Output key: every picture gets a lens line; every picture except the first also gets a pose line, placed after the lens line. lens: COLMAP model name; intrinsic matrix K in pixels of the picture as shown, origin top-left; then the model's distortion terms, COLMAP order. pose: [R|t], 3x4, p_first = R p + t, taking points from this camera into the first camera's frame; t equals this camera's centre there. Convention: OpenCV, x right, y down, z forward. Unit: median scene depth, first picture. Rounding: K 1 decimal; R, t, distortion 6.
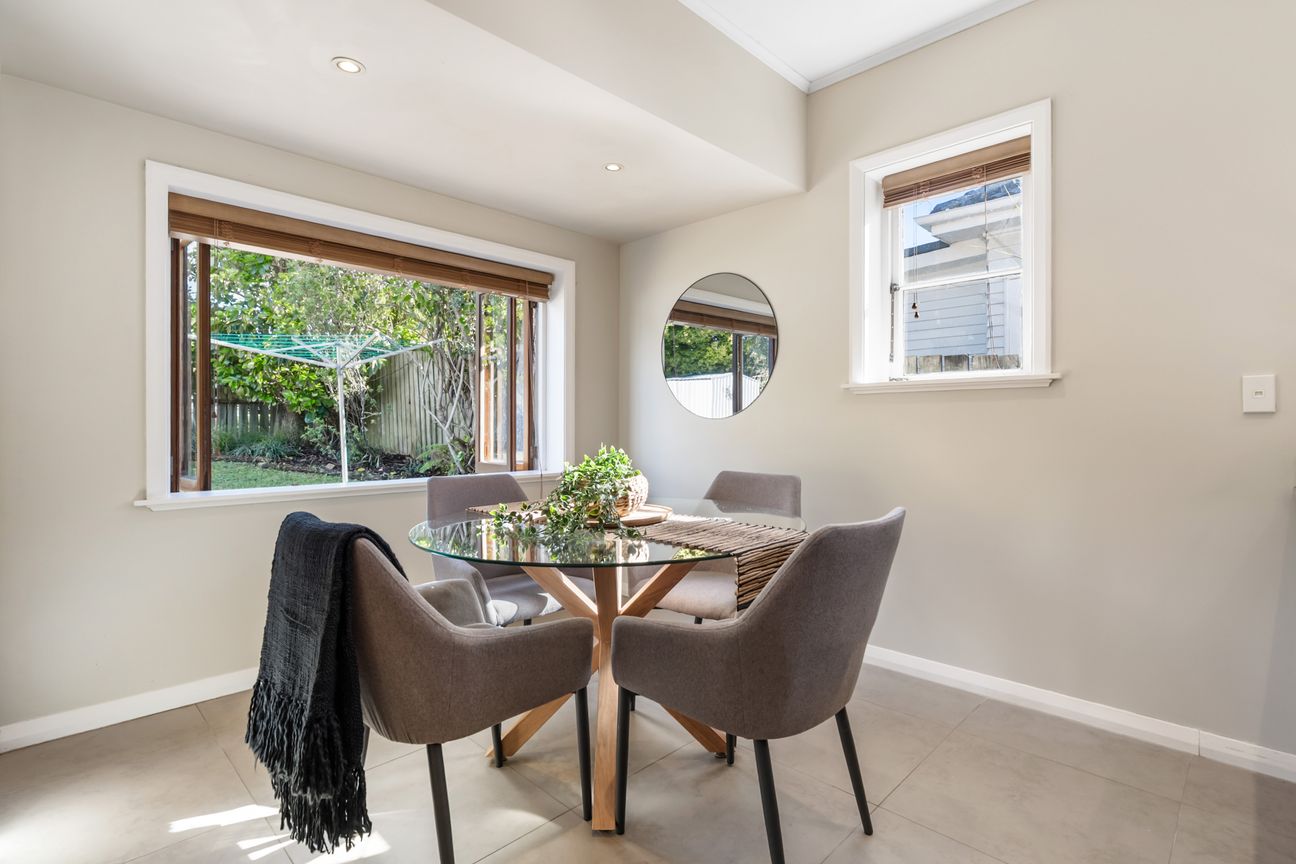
lens RADIAL K [[597.9, 0, 646.4], [0, 597.9, 426.7], [0, 0, 1]] dist [0.000380, 0.000219]
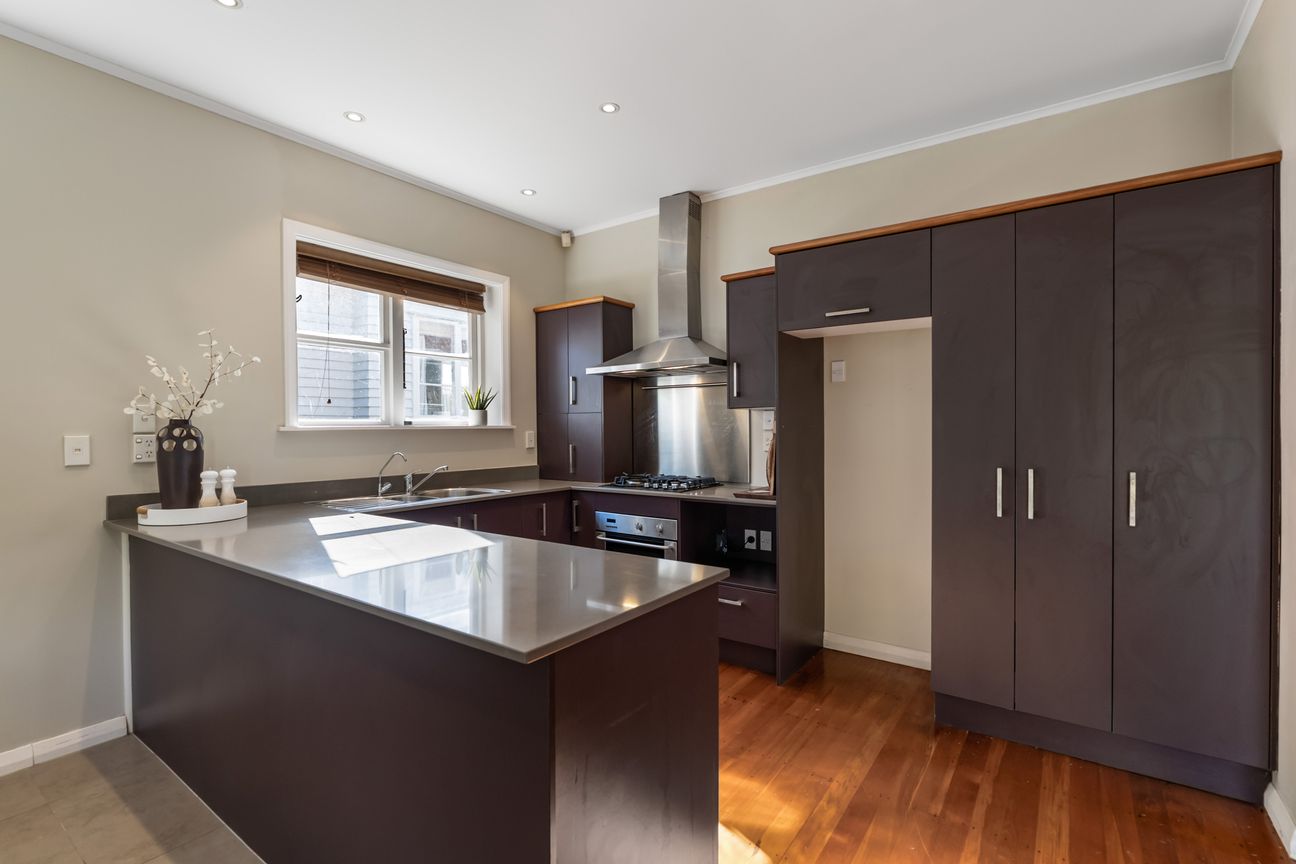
lens RADIAL K [[597.9, 0, 646.4], [0, 597.9, 426.7], [0, 0, 1]] dist [0.000380, 0.000219]
pose [[-0.133283, -0.004028, 0.991070, -0.290234], [0.006999, 0.999963, 0.005006, -0.077457], [-0.991053, 0.007603, -0.133249, -0.015909]]
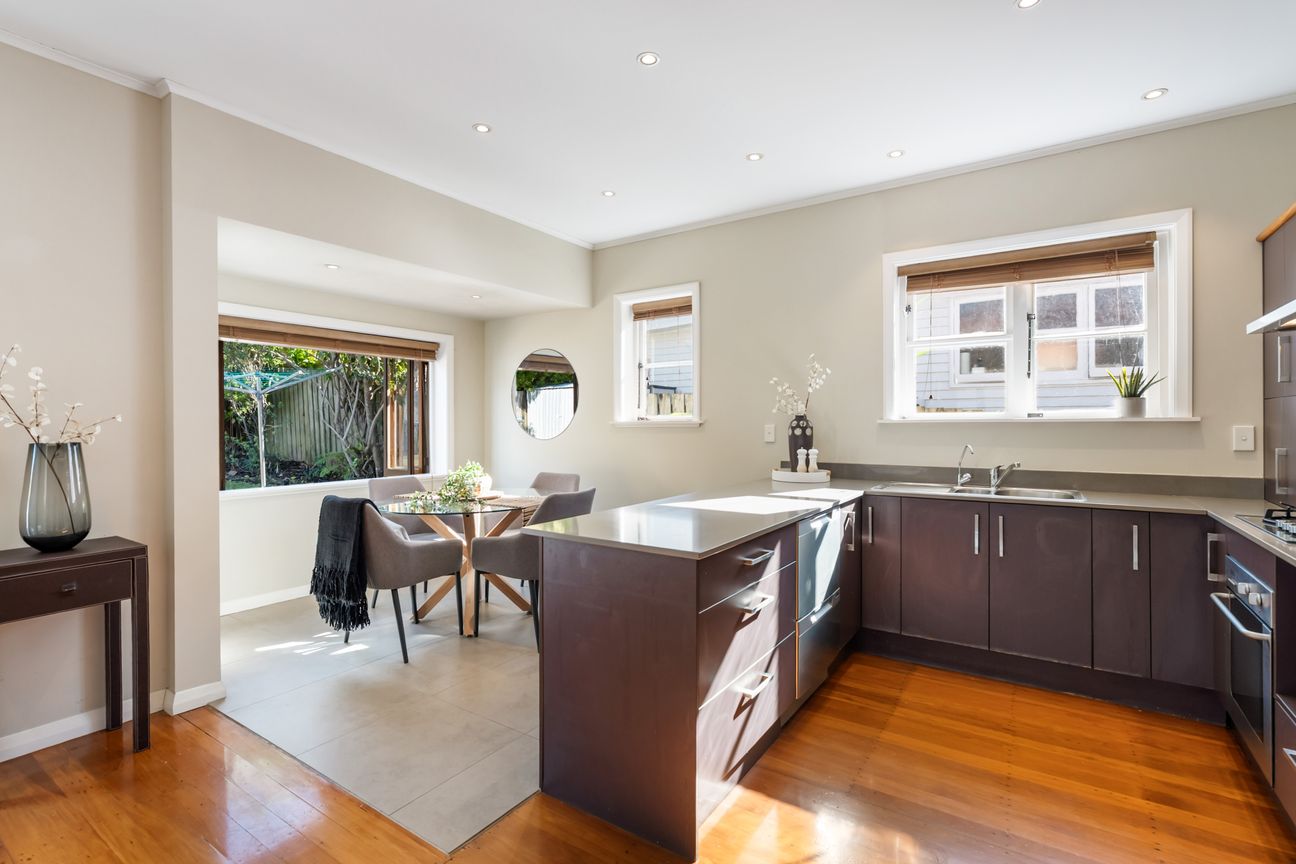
lens RADIAL K [[612.1, 0, 614.4], [0, 612.1, 422.1], [0, 0, 1]] dist [-0.001901, -0.000158]
pose [[0.990837, -0.008592, 0.134792, 0.110139], [0.009092, 0.999954, -0.003090, -0.071765], [-0.134759, 0.004288, 0.990869, -0.885039]]
